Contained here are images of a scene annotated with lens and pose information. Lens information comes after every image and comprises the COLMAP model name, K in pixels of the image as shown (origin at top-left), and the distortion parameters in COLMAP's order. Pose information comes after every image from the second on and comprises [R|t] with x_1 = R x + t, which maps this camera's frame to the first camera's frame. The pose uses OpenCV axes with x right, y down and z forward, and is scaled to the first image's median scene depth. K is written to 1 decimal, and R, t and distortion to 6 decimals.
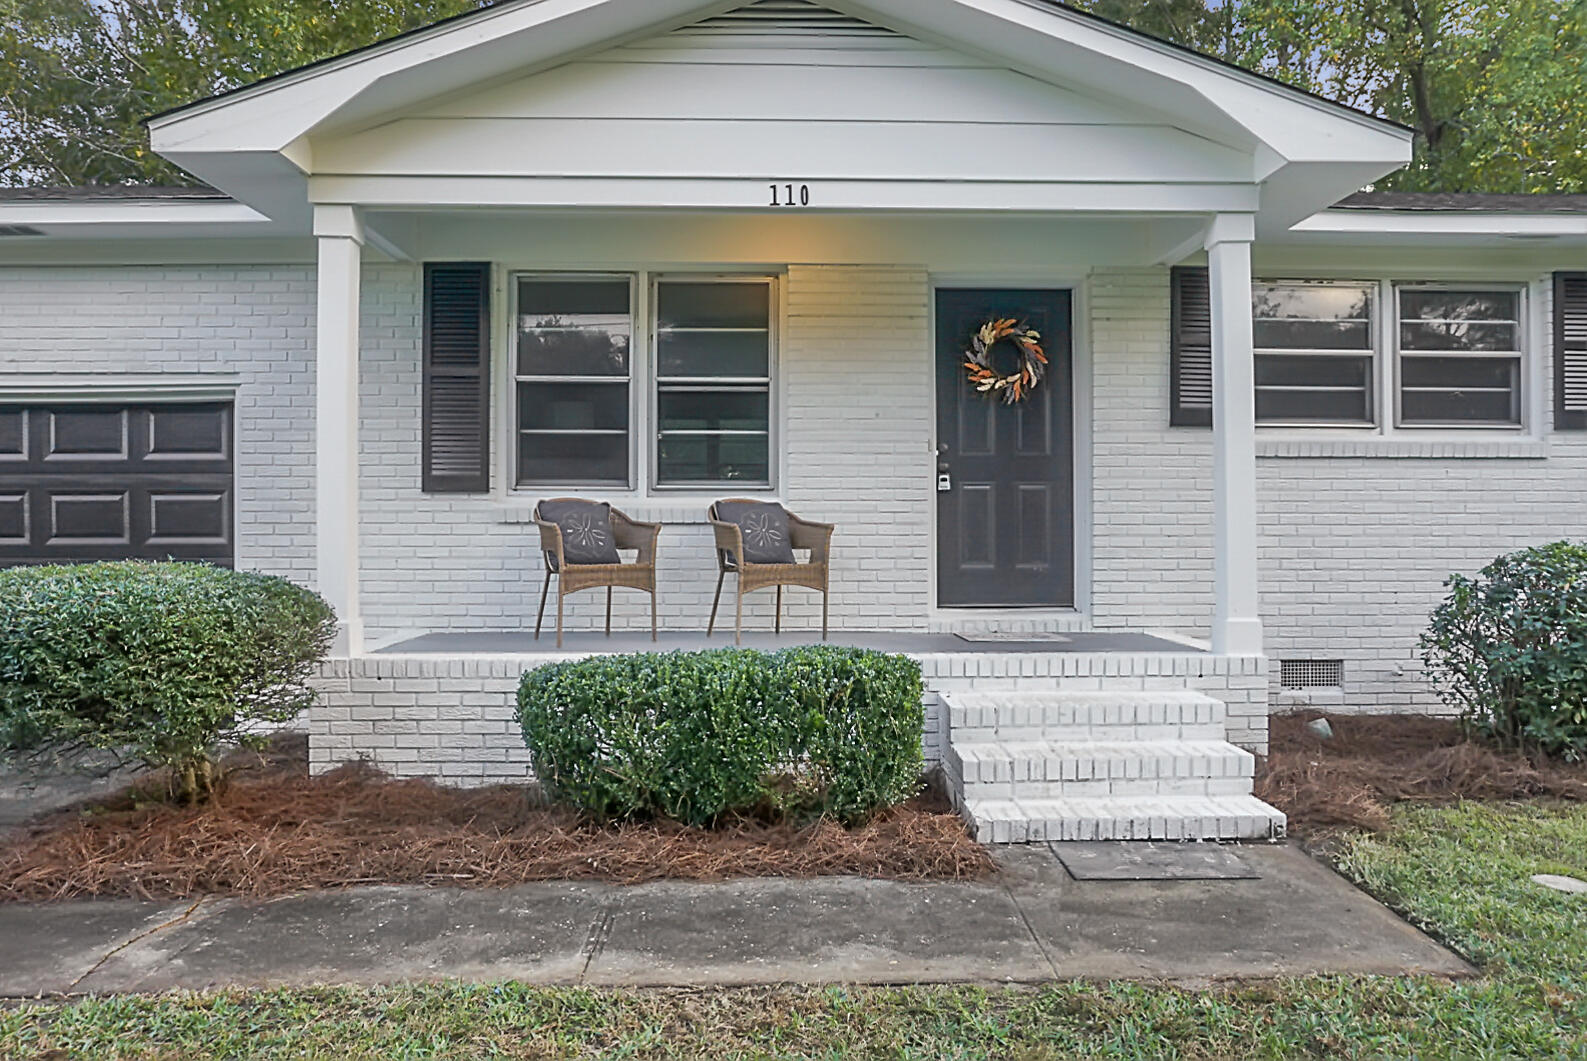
lens RADIAL K [[1176.9, 0, 793.5], [0, 1176.9, 530.5], [0, 0, 1]] dist [-0.034206, 0.005943]
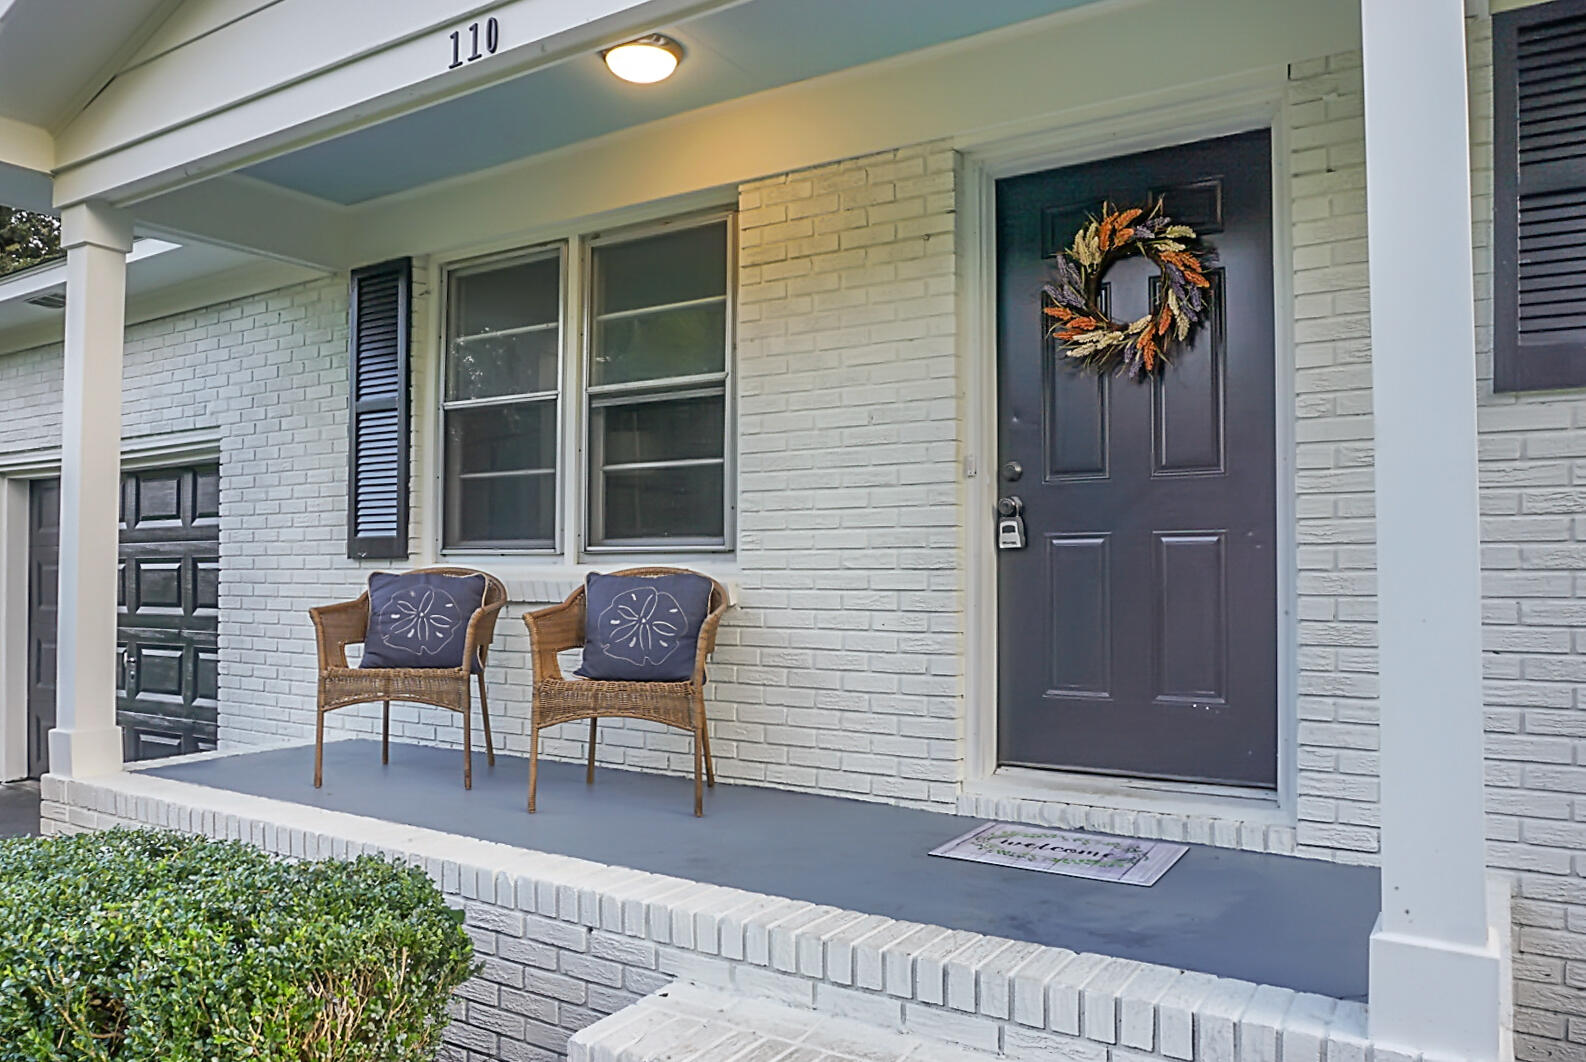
lens RADIAL K [[1168.8, 0, 711.7], [0, 1168.8, 557.3], [0, 0, 1]] dist [-0.034558, -0.000381]
pose [[0.808800, -0.006426, -0.588049, 0.340645], [-0.000858, 0.999926, -0.012107, -0.024550], [0.588083, 0.010297, 0.808735, 0.503144]]
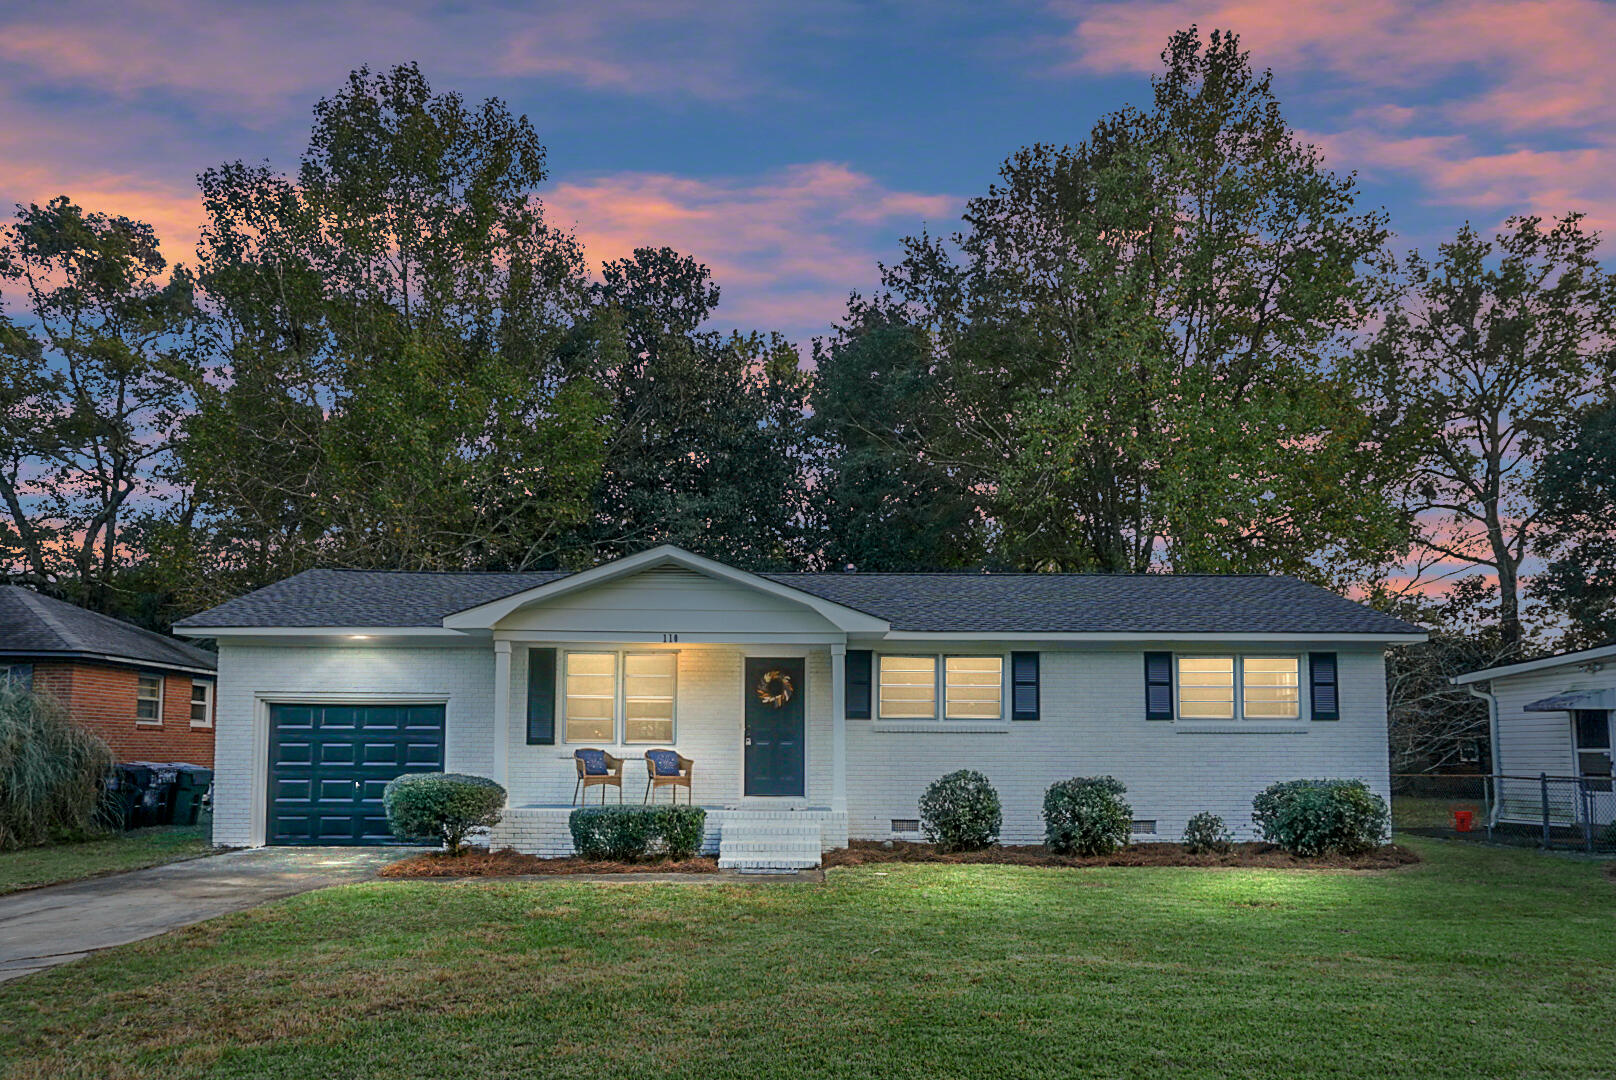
lens RADIAL K [[1159.5, 0, 804.7], [0, 1159.5, 611.7], [0, 0, 1]] dist [-0.041183, 0.004668]
pose [[0.999938, 0.003413, -0.010606, 0.269477], [-0.004625, 0.993189, -0.116419, -0.029640], [0.010137, 0.116461, 0.993144, -1.347245]]
